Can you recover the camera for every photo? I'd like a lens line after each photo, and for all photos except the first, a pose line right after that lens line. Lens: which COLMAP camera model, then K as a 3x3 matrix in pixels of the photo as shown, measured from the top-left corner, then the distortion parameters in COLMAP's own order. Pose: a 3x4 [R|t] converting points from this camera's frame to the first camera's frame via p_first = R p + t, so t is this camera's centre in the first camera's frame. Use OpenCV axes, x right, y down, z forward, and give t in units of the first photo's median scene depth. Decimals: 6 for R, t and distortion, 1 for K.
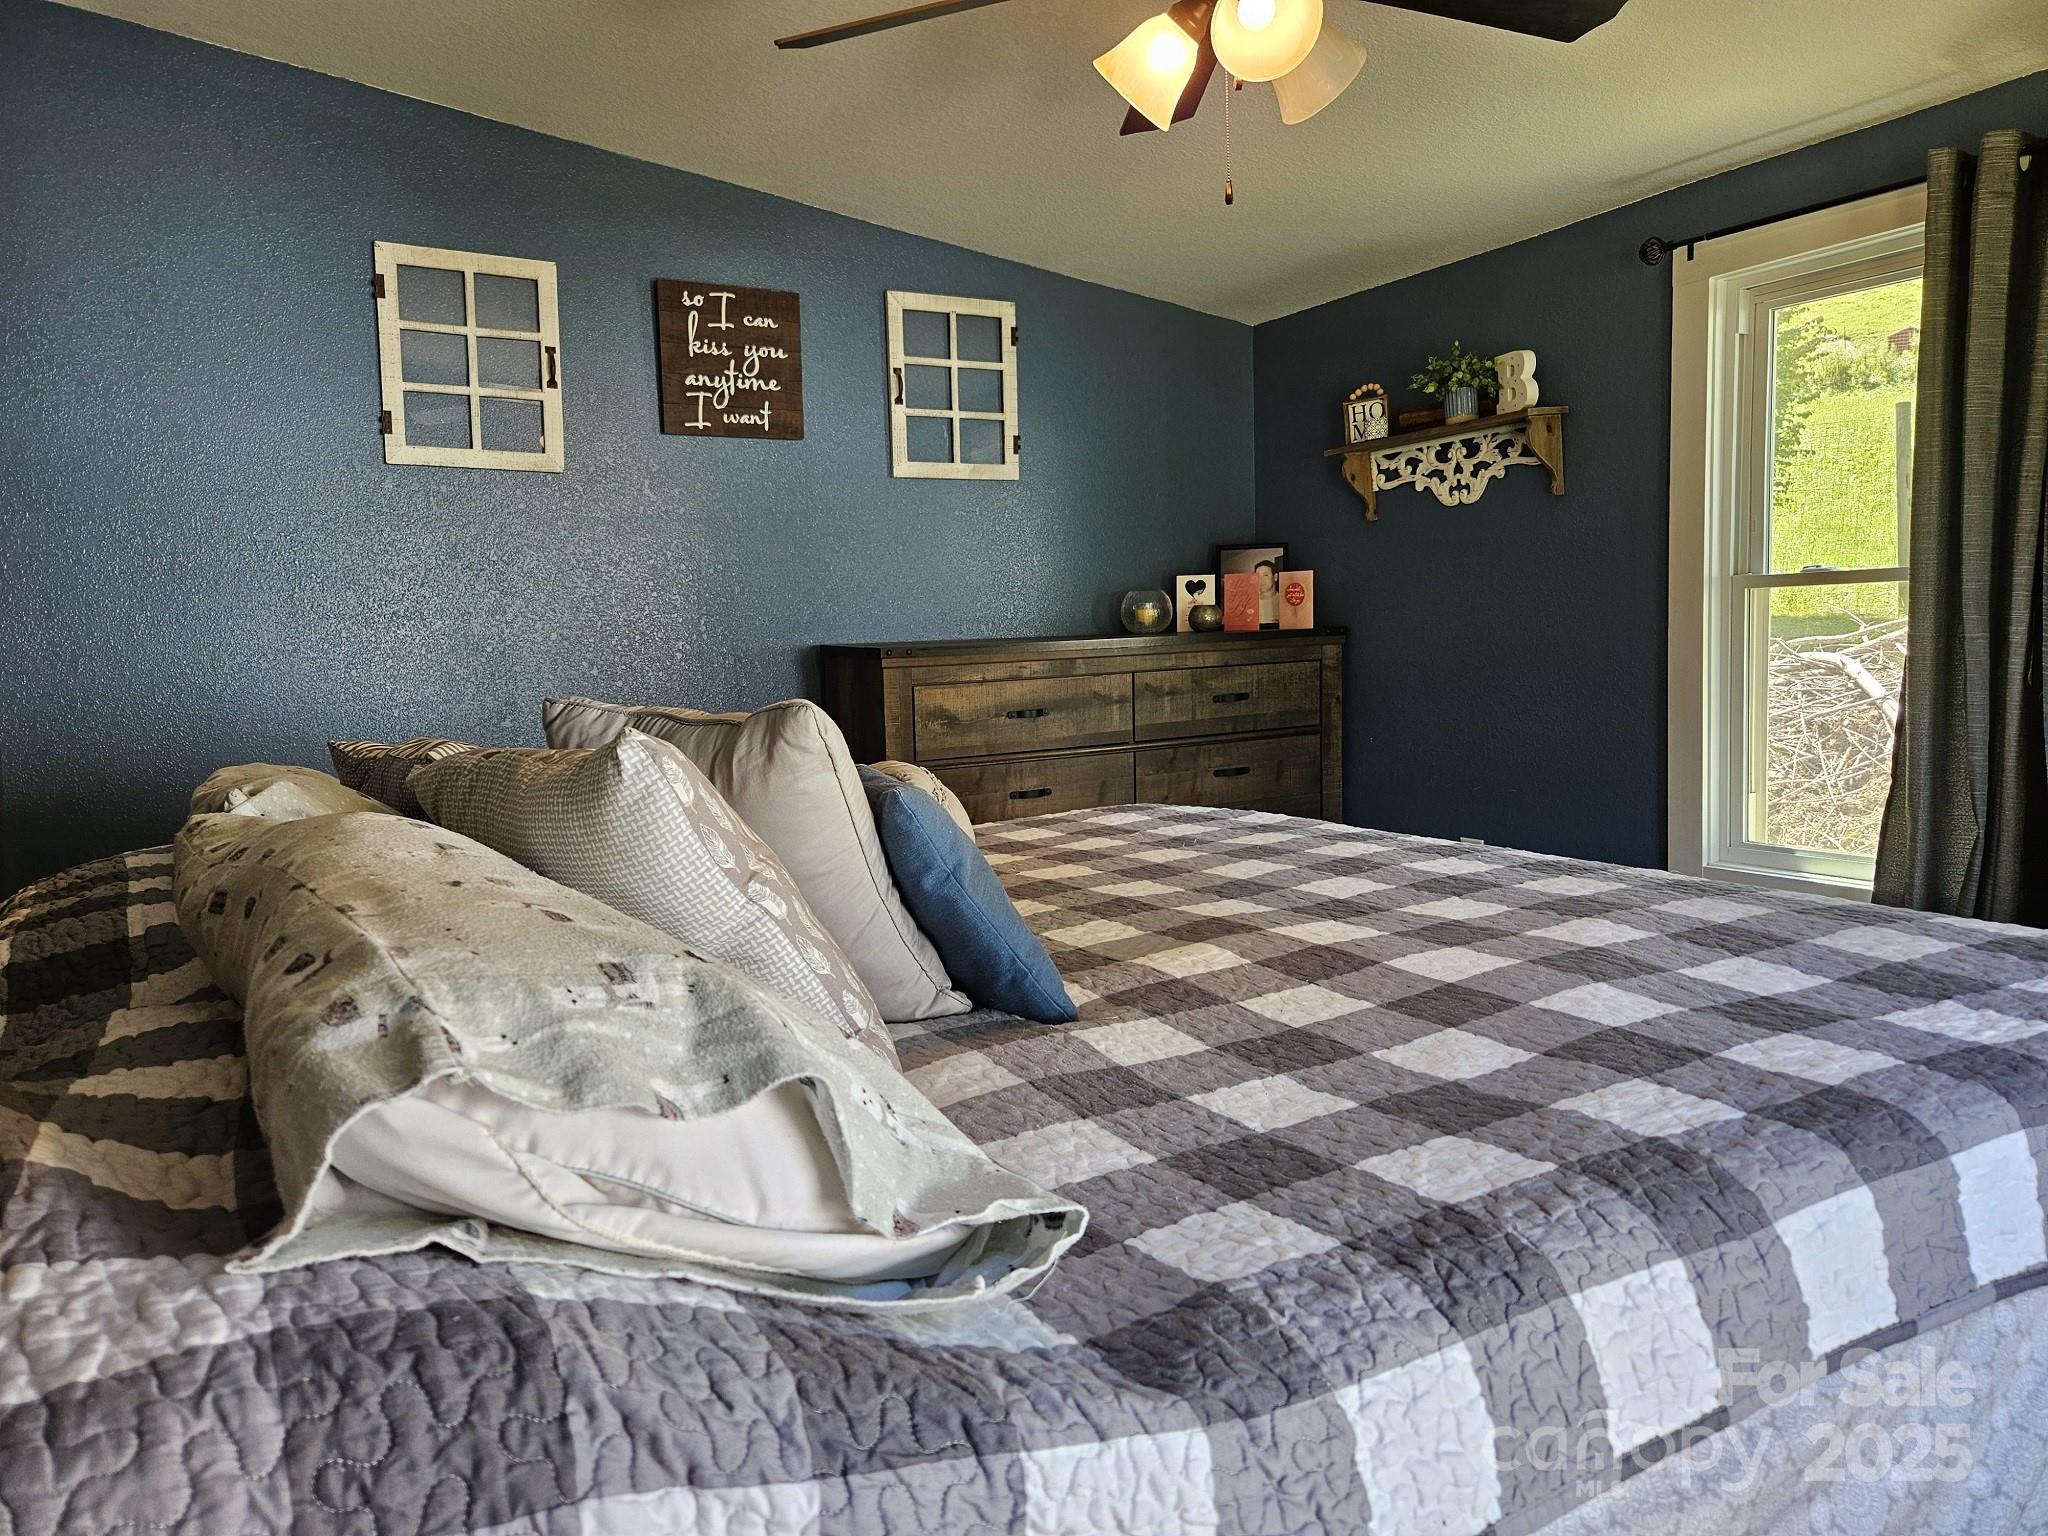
lens RADIAL K [[1428.4, 0, 1022.5], [0, 1428.4, 761.9], [0, 0, 1]] dist [0.046041, -0.003862]
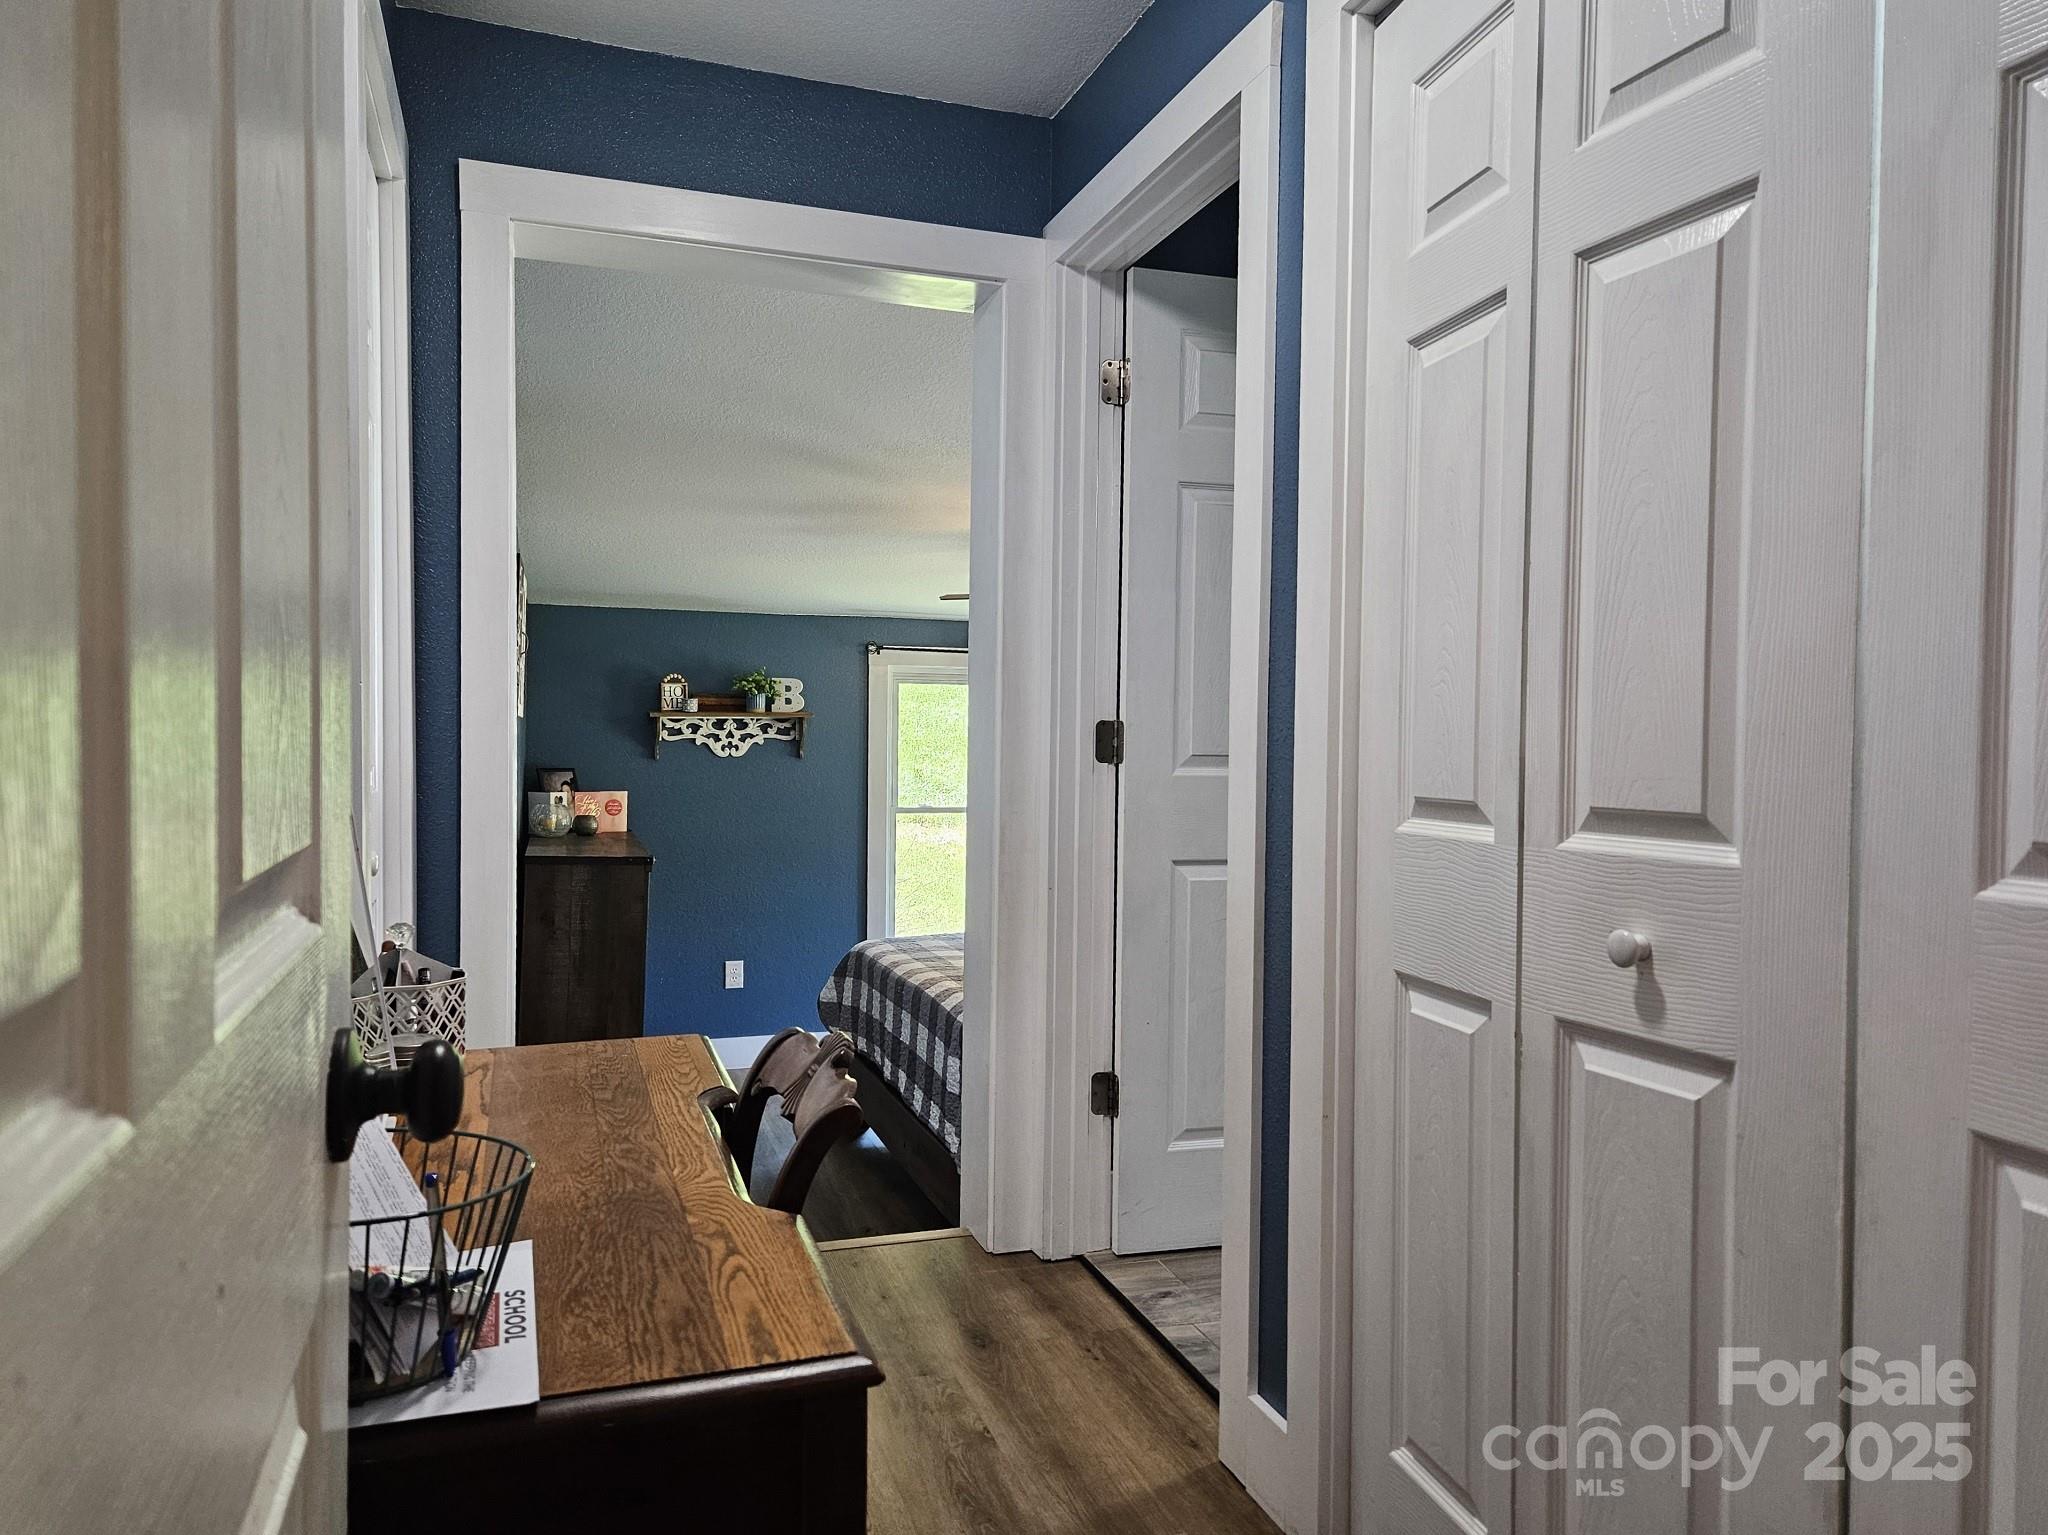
lens RADIAL K [[1428.4, 0, 1024.7], [0, 1428.4, 767.2], [0, 0, 1]] dist [0.046041, -0.003862]
pose [[0.206360, 0.012547, 0.978396, -1.216342], [0.065922, 0.997468, -0.026696, -0.101329], [-0.976253, 0.070007, 0.205010, 0.338367]]
